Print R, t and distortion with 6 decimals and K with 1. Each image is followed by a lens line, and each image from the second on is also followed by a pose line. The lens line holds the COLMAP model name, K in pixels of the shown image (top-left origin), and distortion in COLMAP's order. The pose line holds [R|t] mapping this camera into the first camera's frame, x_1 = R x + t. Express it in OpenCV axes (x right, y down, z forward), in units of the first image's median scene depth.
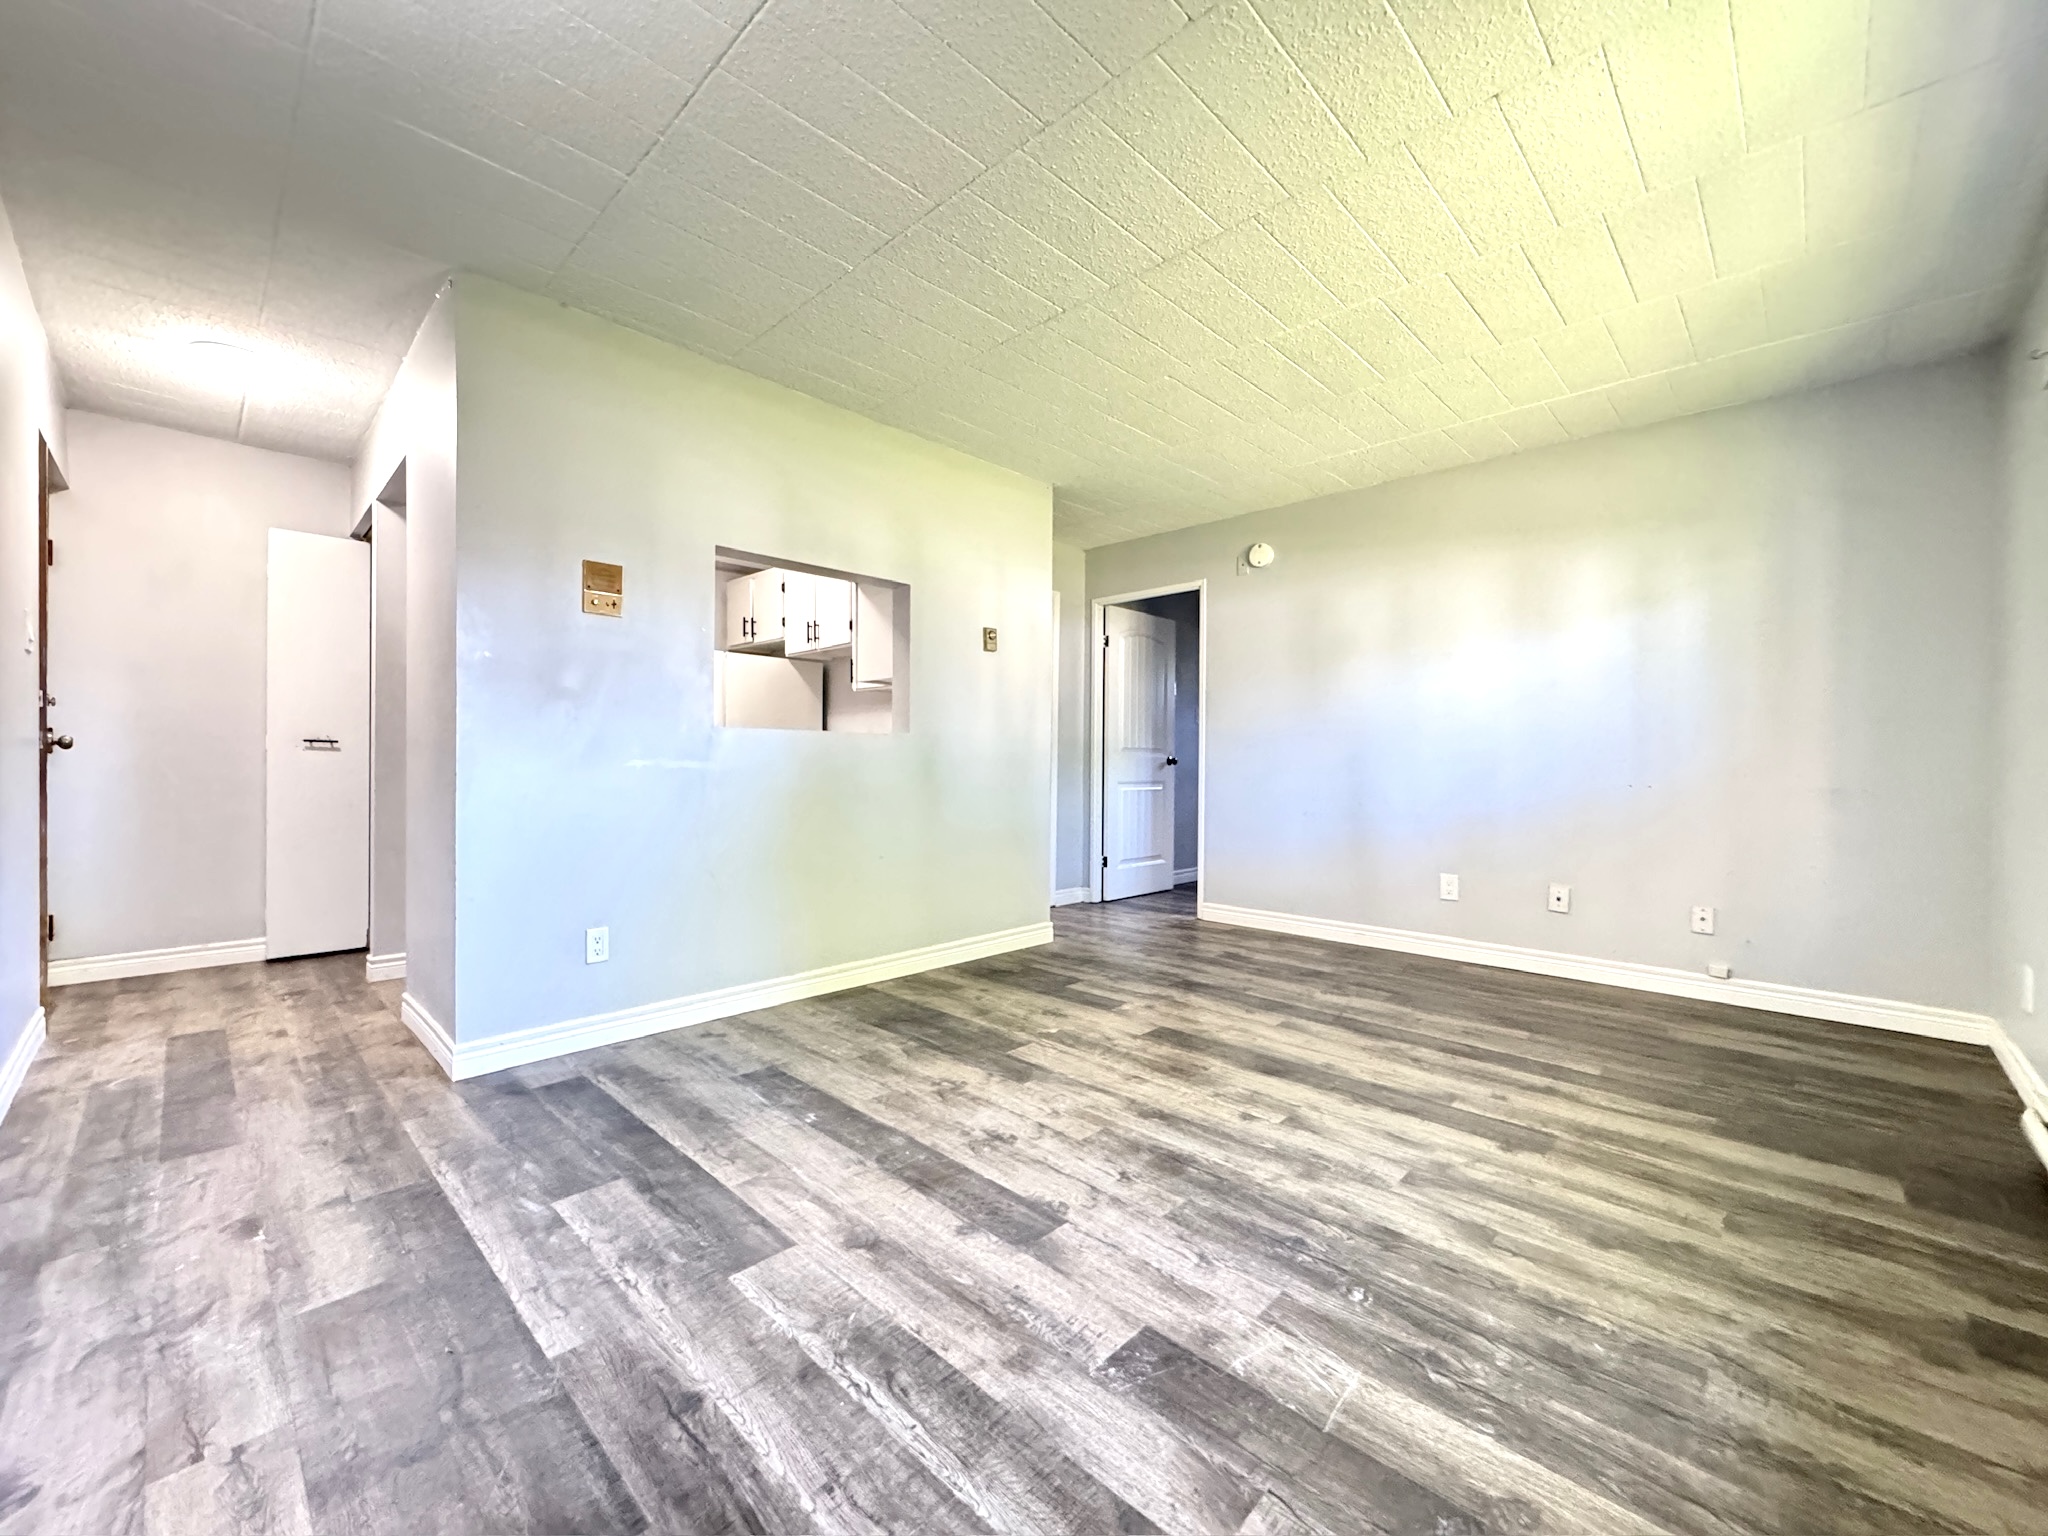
lens RADIAL K [[814.7, 0, 1018.3], [0, 814.7, 767.1], [0, 0, 1]] dist [-0.002825, 0.000117]
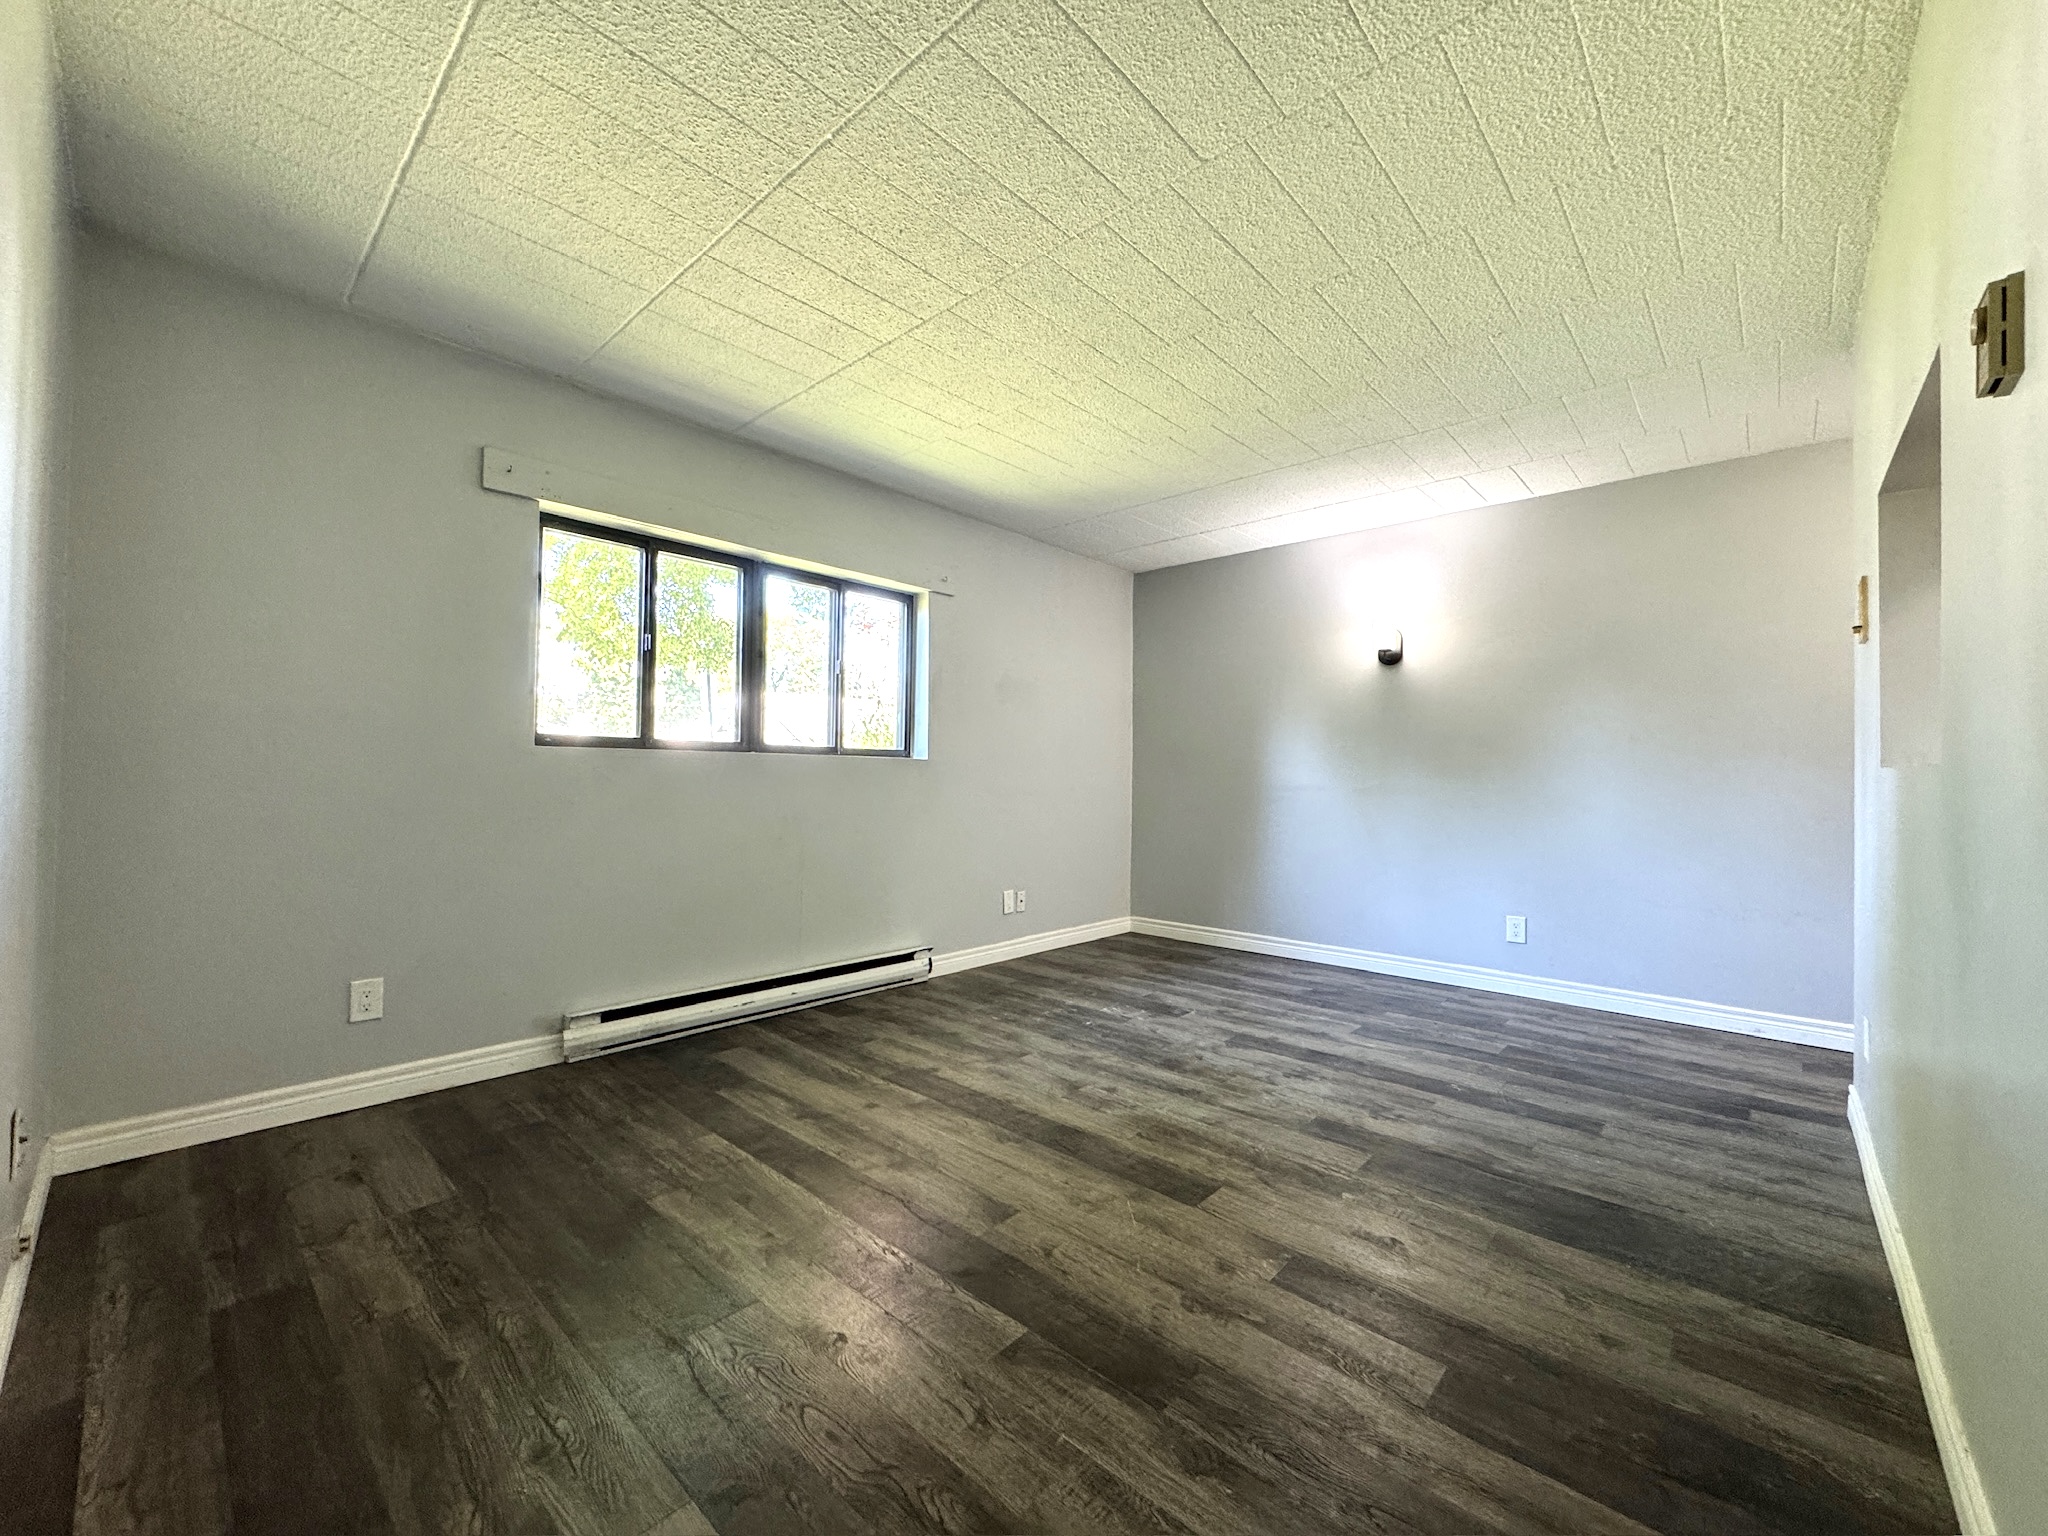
lens RADIAL K [[814.7, 0, 1018.3], [0, 814.7, 767.1], [0, 0, 1]] dist [-0.002825, 0.000117]
pose [[-0.999532, -0.020074, -0.023074, 0.456041], [-0.019954, 0.999786, -0.005387, -0.044404], [0.023177, -0.004924, -0.999719, 2.209280]]
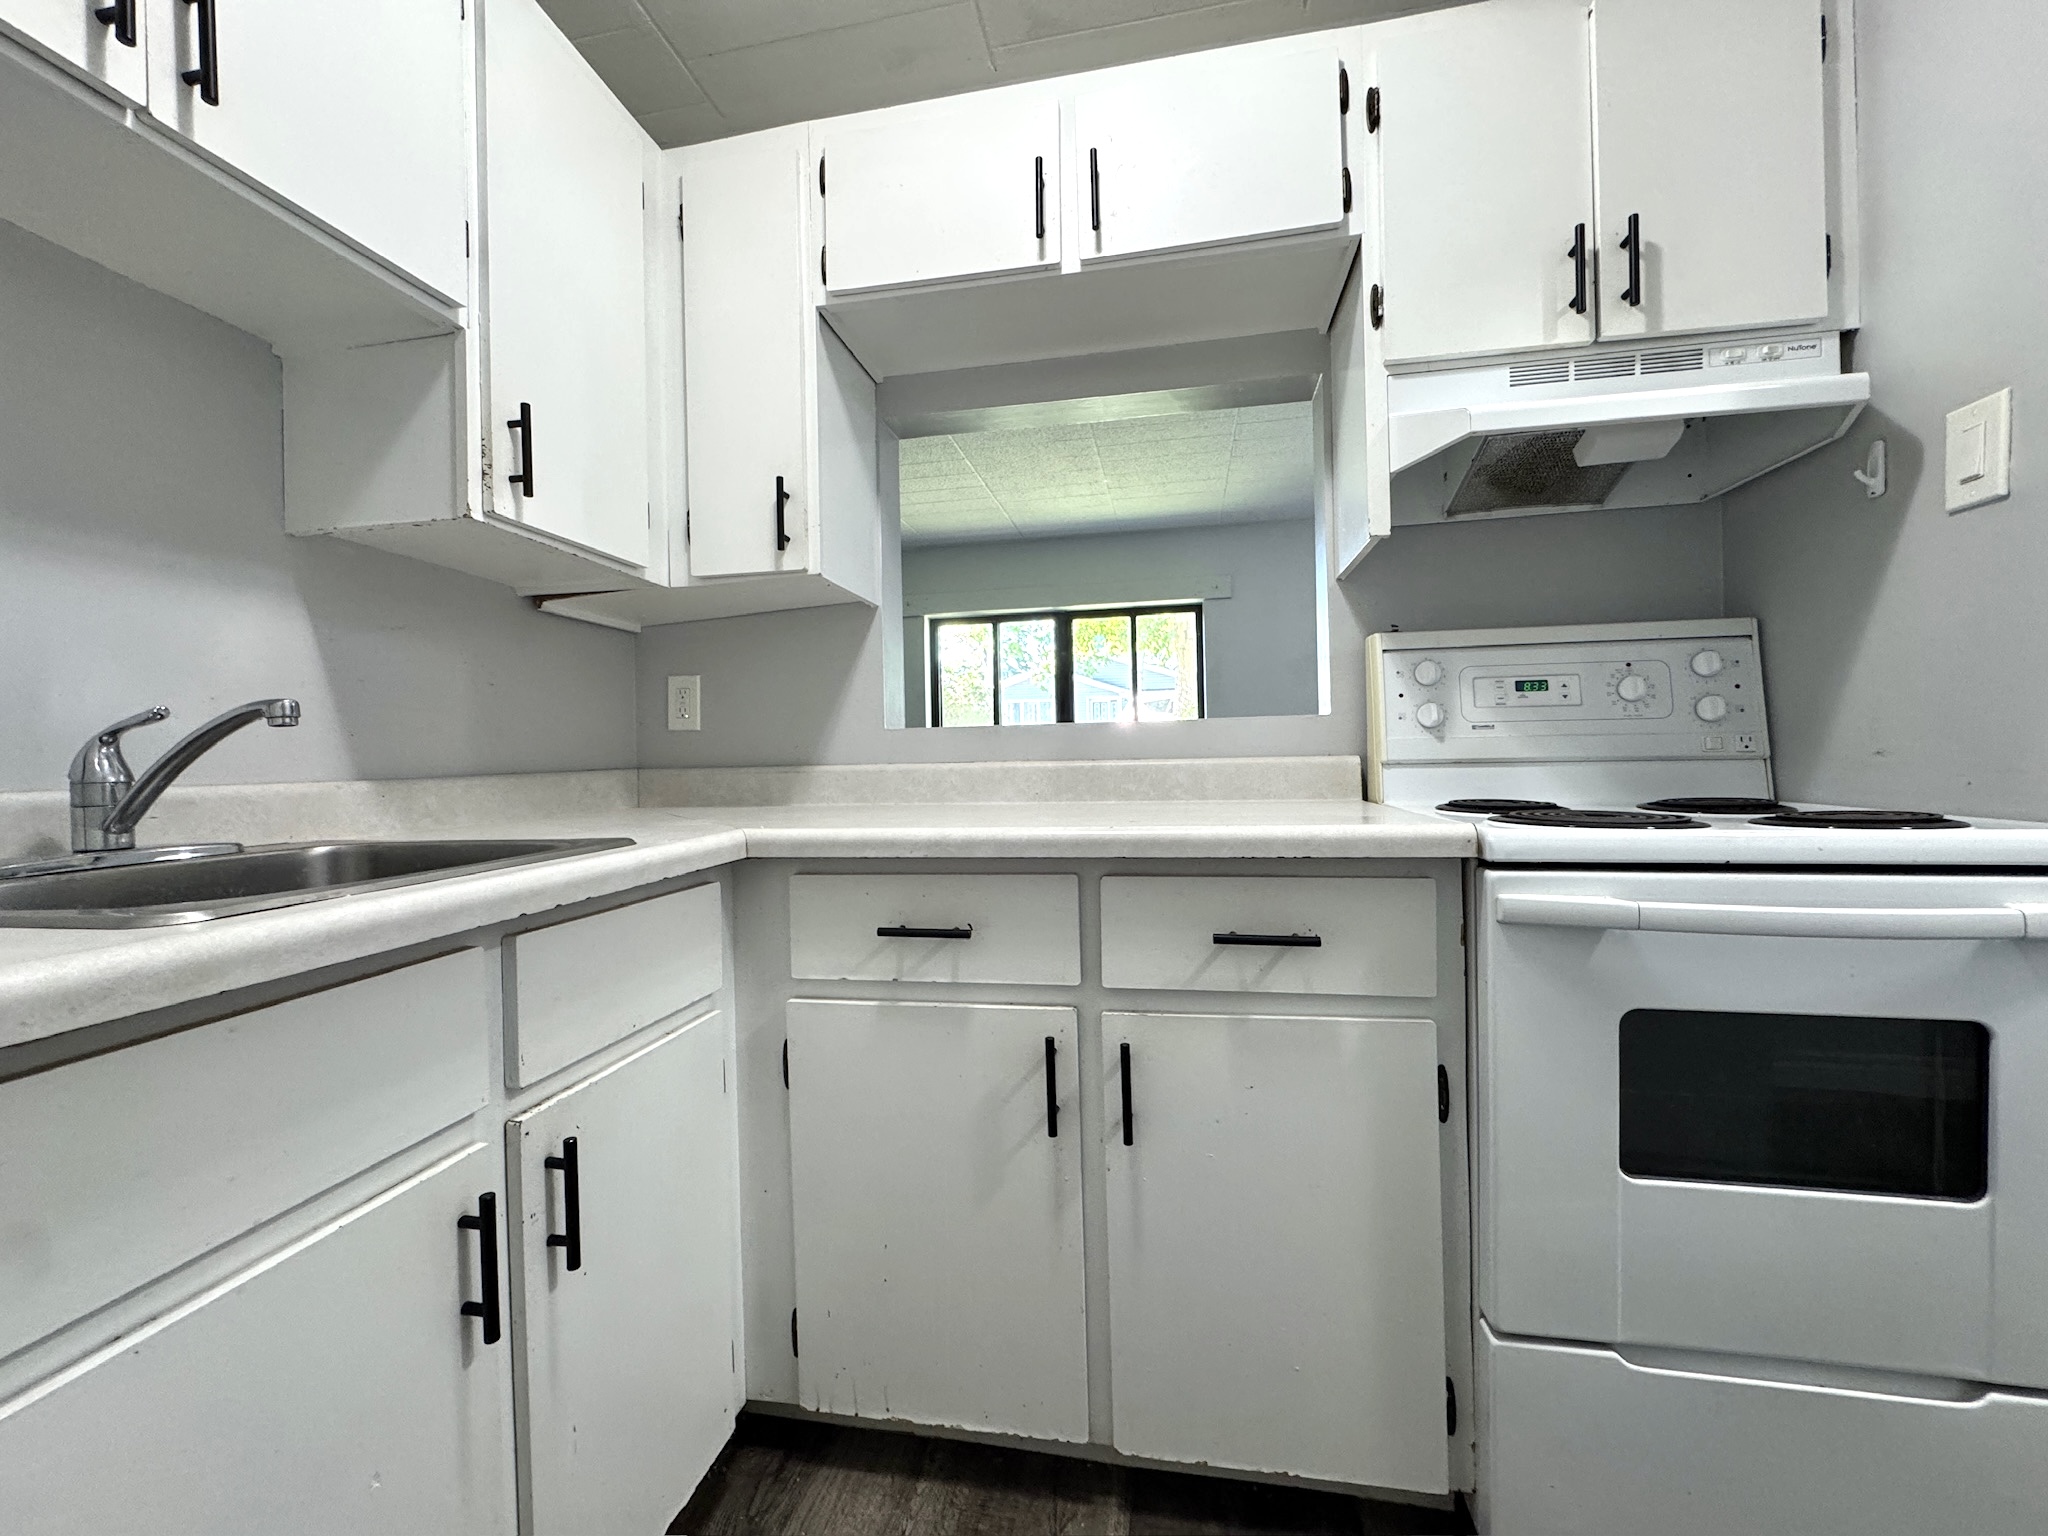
lens RADIAL K [[814.7, 0, 1018.3], [0, 814.7, 767.1], [0, 0, 1]] dist [-0.002825, 0.000117]
pose [[-0.552877, -0.000426, 0.833263, -1.015984], [0.022624, 0.999624, 0.015522, -0.030255], [-0.832956, 0.027433, -0.552659, 2.040074]]
